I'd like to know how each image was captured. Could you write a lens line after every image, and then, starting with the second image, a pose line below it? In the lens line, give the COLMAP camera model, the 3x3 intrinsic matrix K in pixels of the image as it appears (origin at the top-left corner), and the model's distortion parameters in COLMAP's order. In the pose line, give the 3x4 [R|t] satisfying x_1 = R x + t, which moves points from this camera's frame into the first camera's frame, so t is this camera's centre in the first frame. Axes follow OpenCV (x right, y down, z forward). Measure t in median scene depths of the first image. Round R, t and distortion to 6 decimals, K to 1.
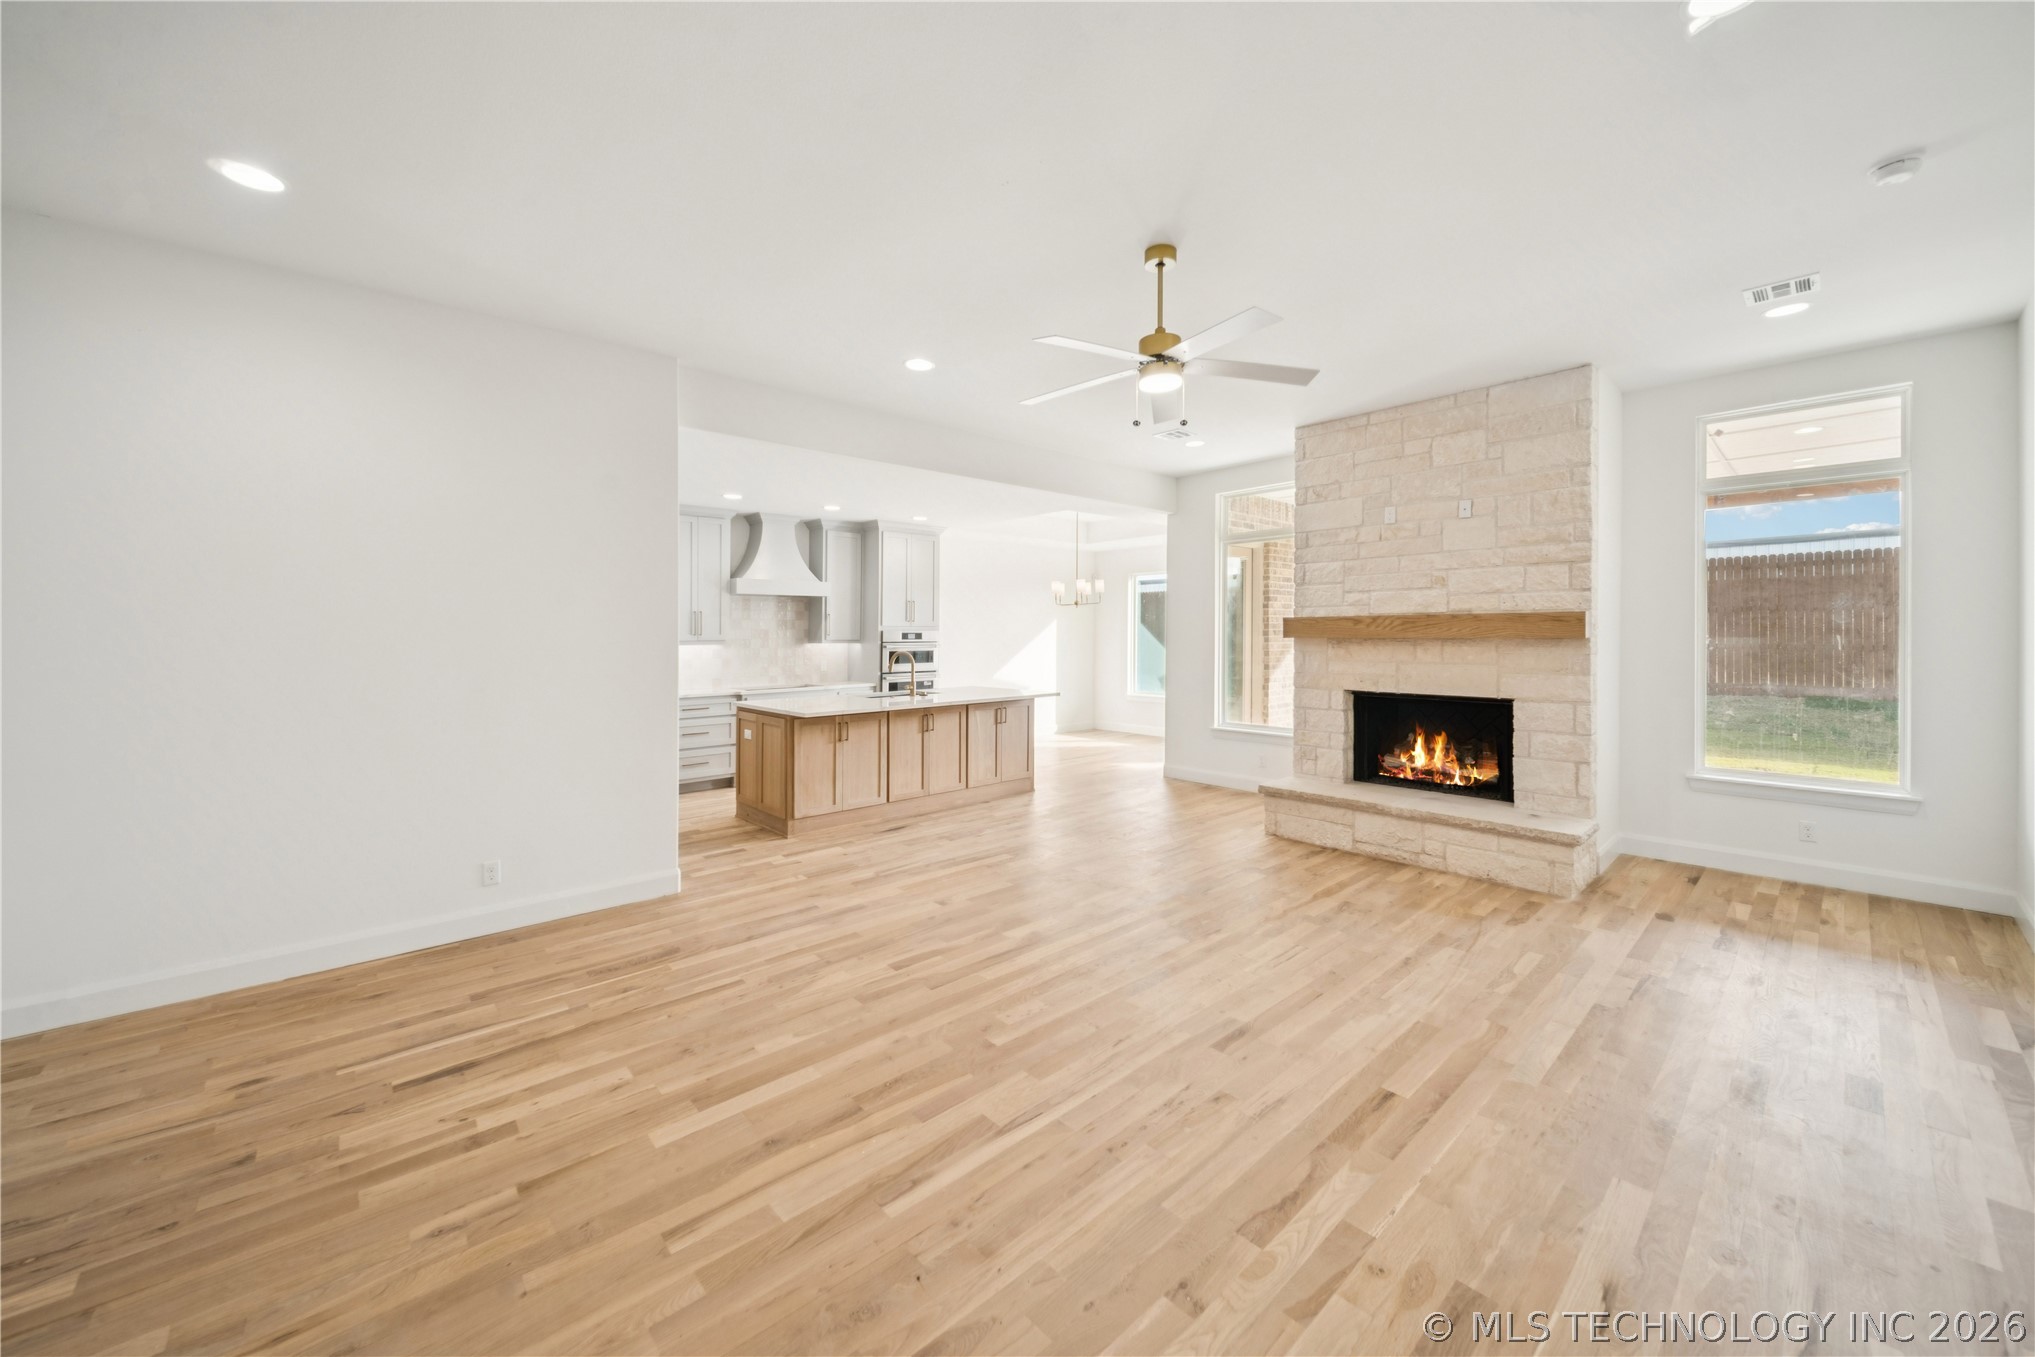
lens RADIAL K [[759.9, 0, 1024.7], [0, 759.9, 635.7], [0, 0, 1]] dist [-0.000724, -0.000282]
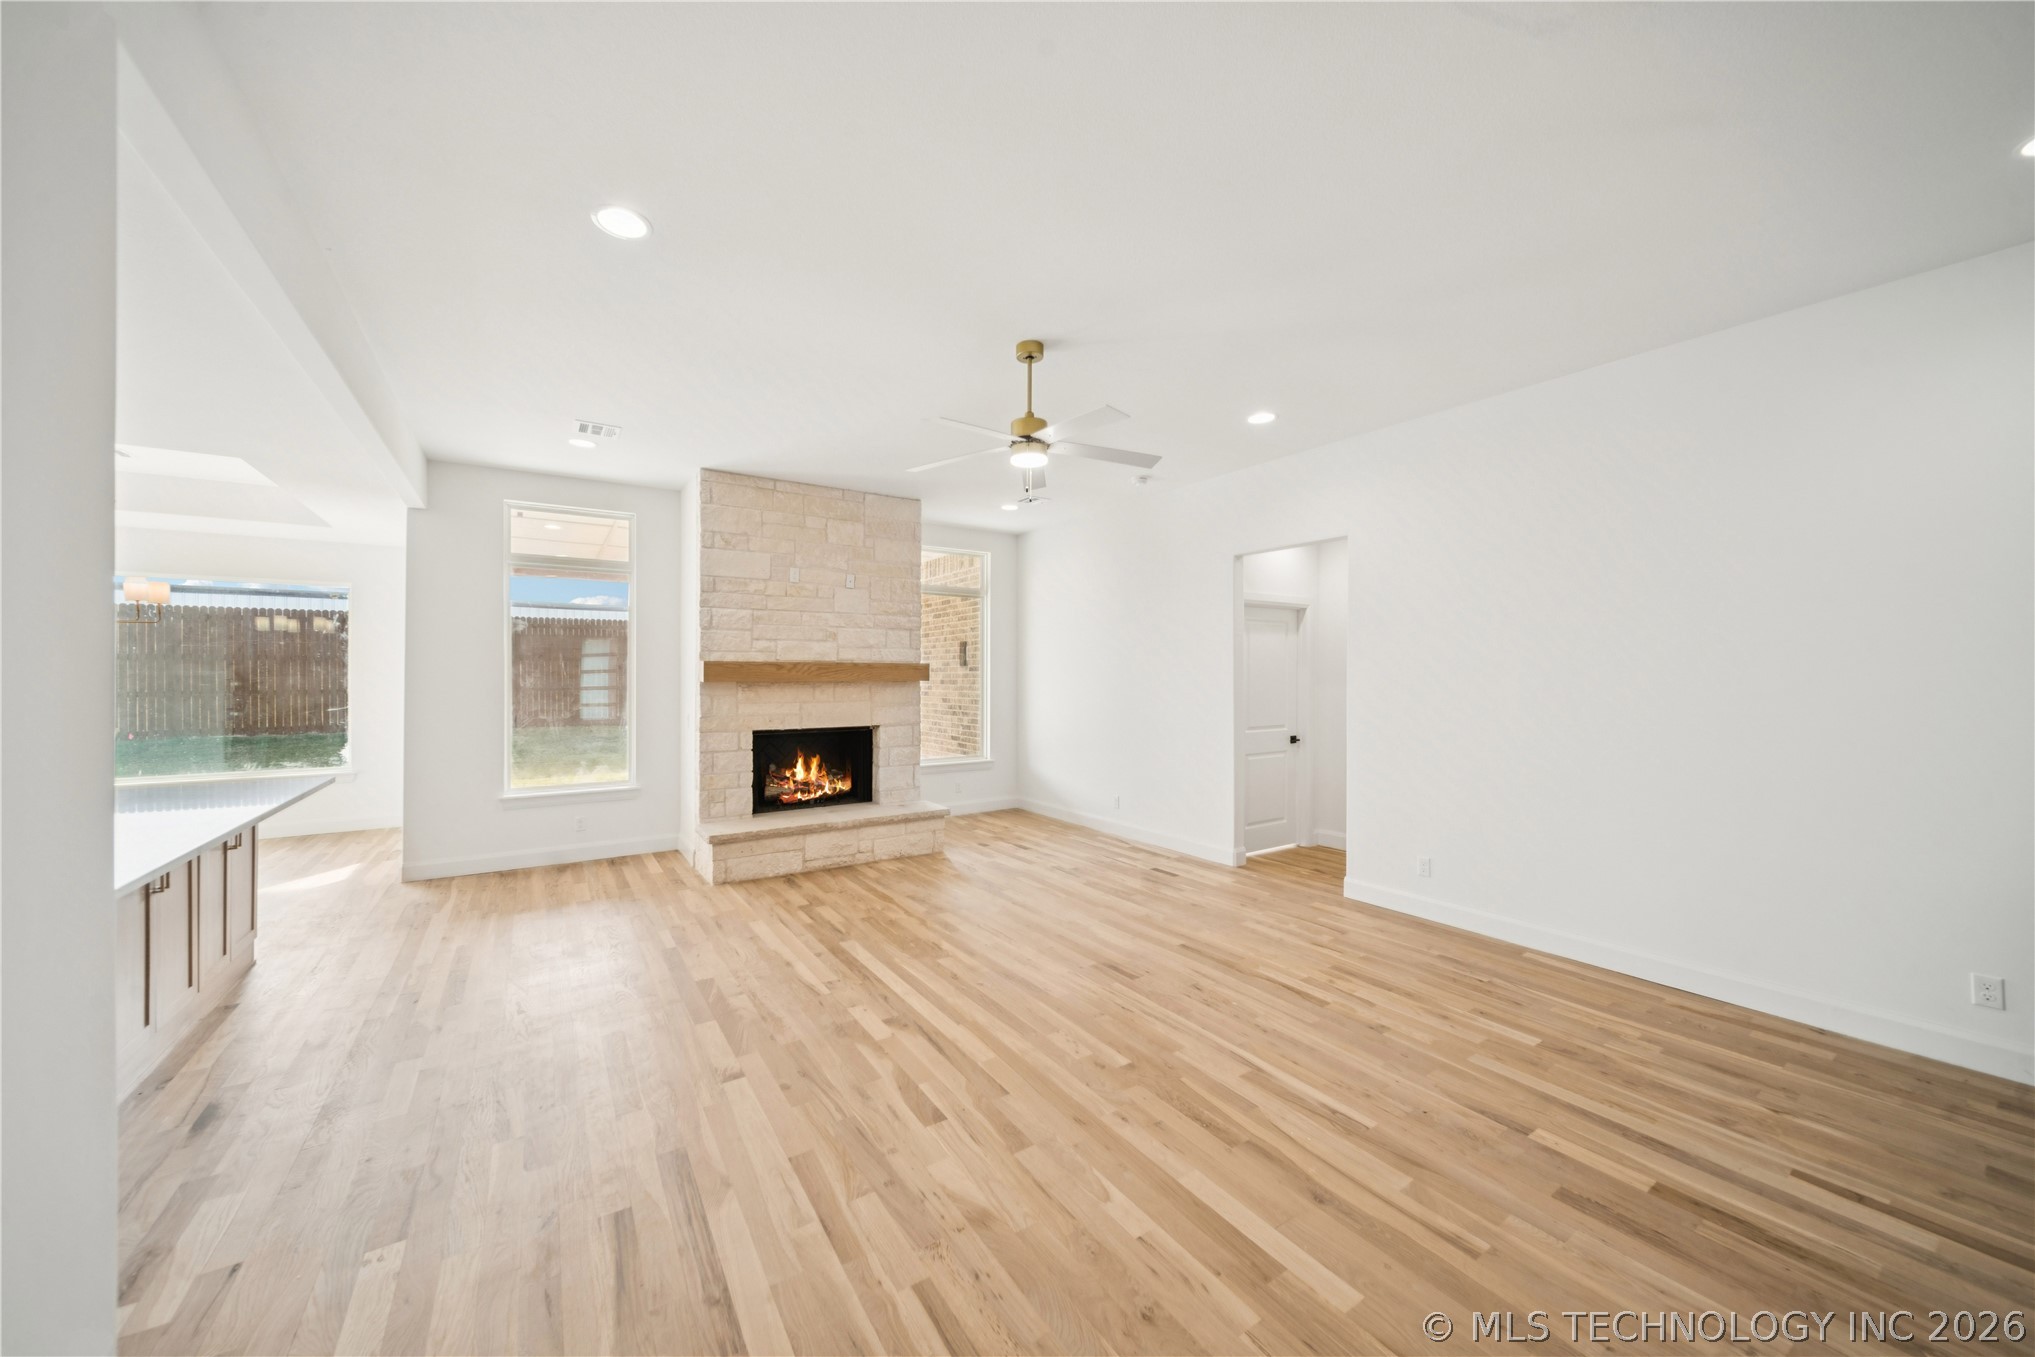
lens RADIAL K [[714.5, 0, 996.2], [0, 714.5, 679.5], [0, 0, 1]] dist [-0.001197, -0.000074]
pose [[0.173200, -0.002153, 0.984884, -0.616550], [-0.000786, 0.999997, 0.002325, -0.003341], [-0.984886, -0.001177, 0.173198, 0.586364]]
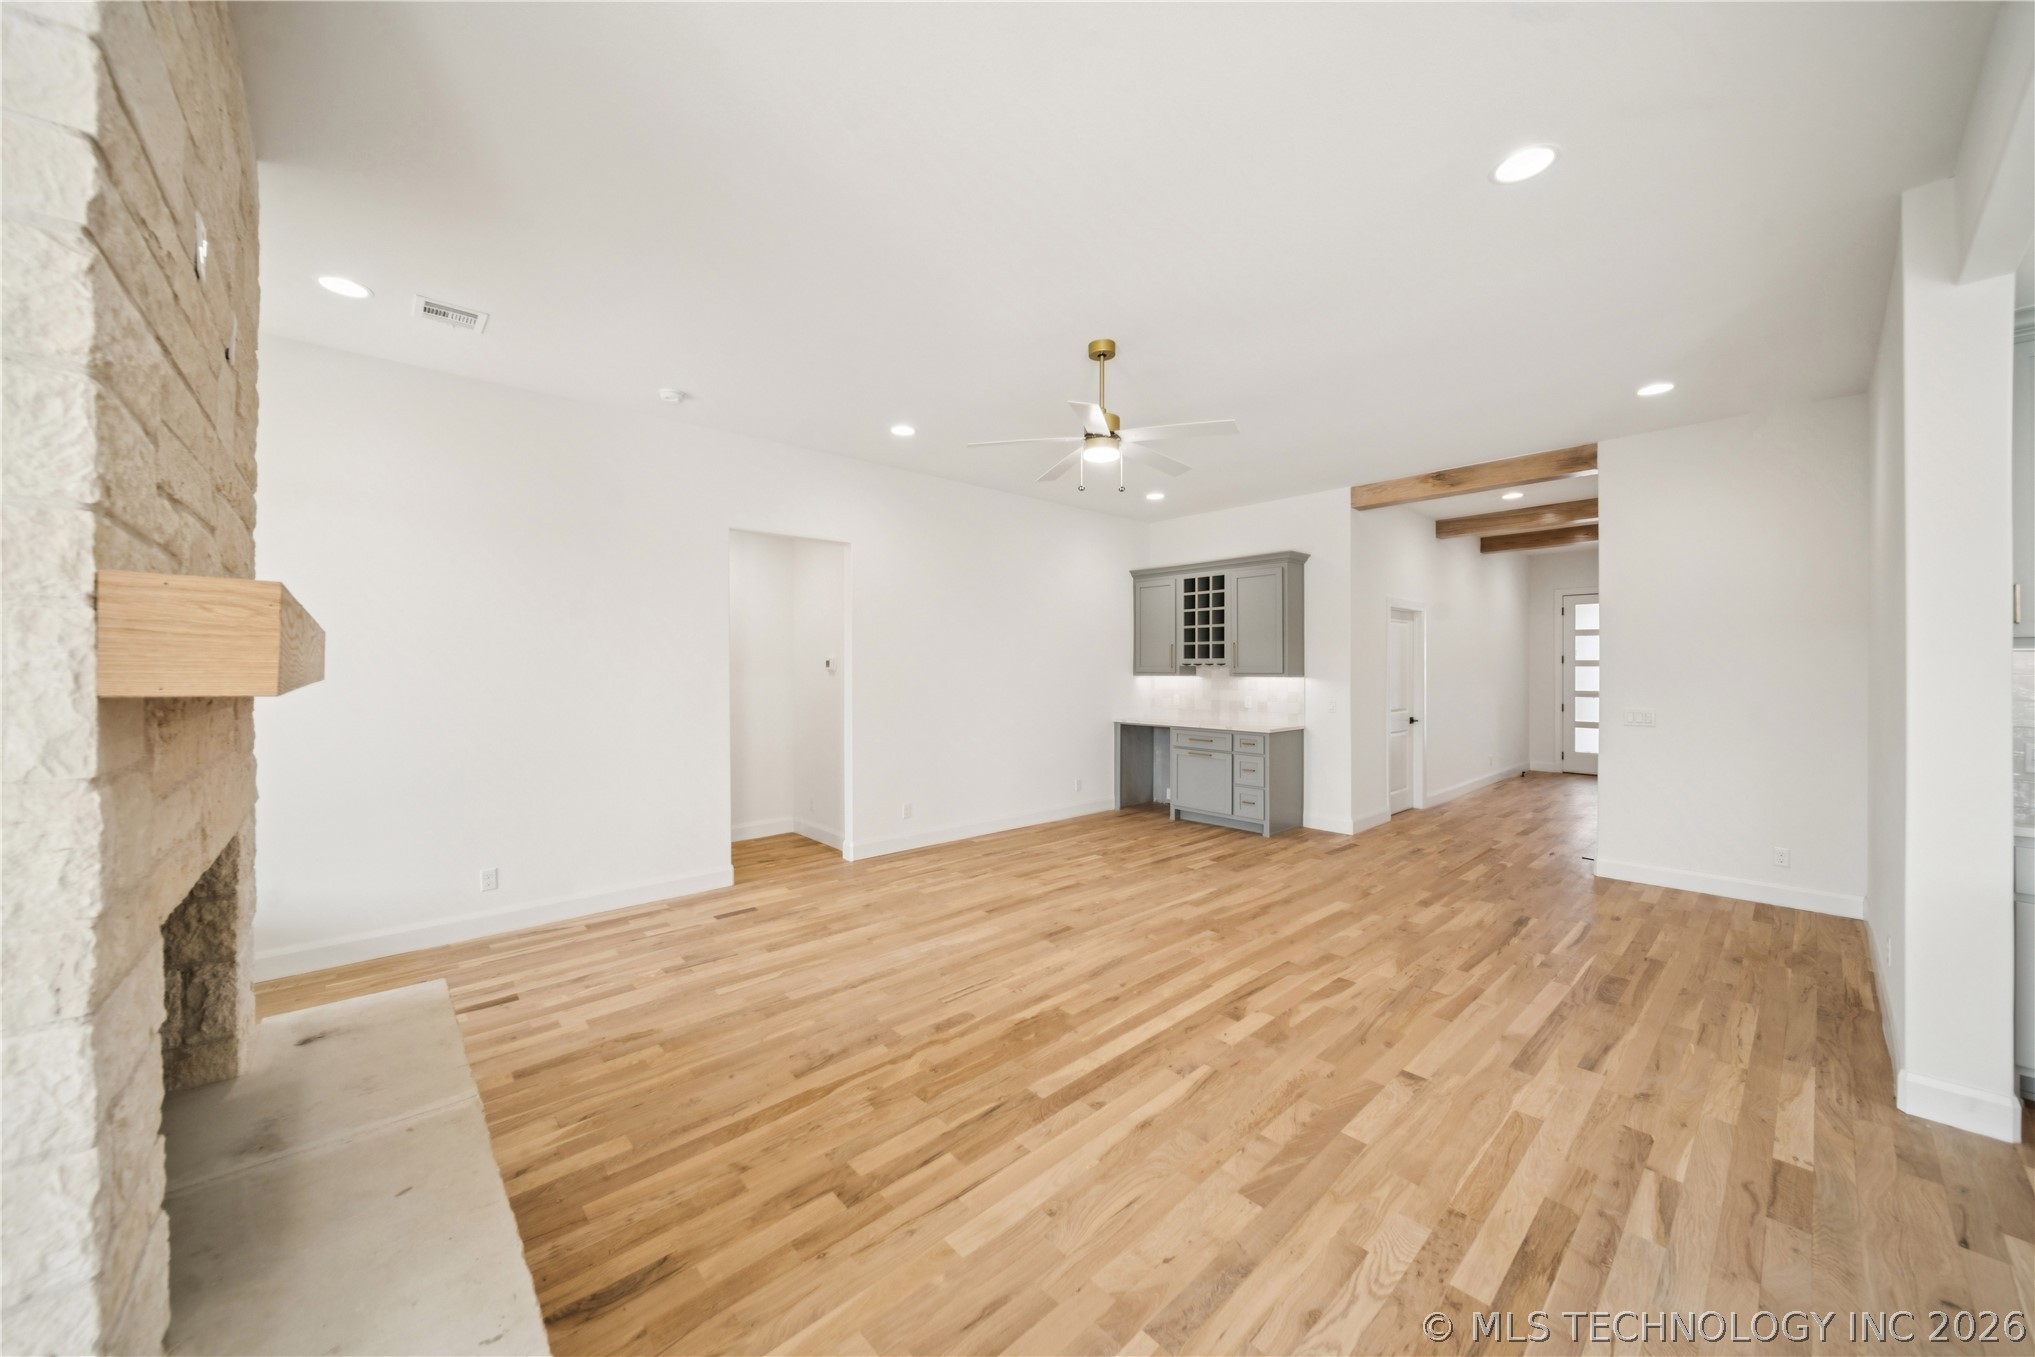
lens RADIAL K [[725.6, 0, 1011.1], [0, 725.6, 669.7], [0, 0, 1]] dist [-0.000204, -0.001803]
pose [[-0.999924, 0.002810, 0.011986, 0.205325], [0.002853, 0.999990, 0.003557, -0.005008], [-0.011976, 0.003591, -0.999922, 1.451939]]
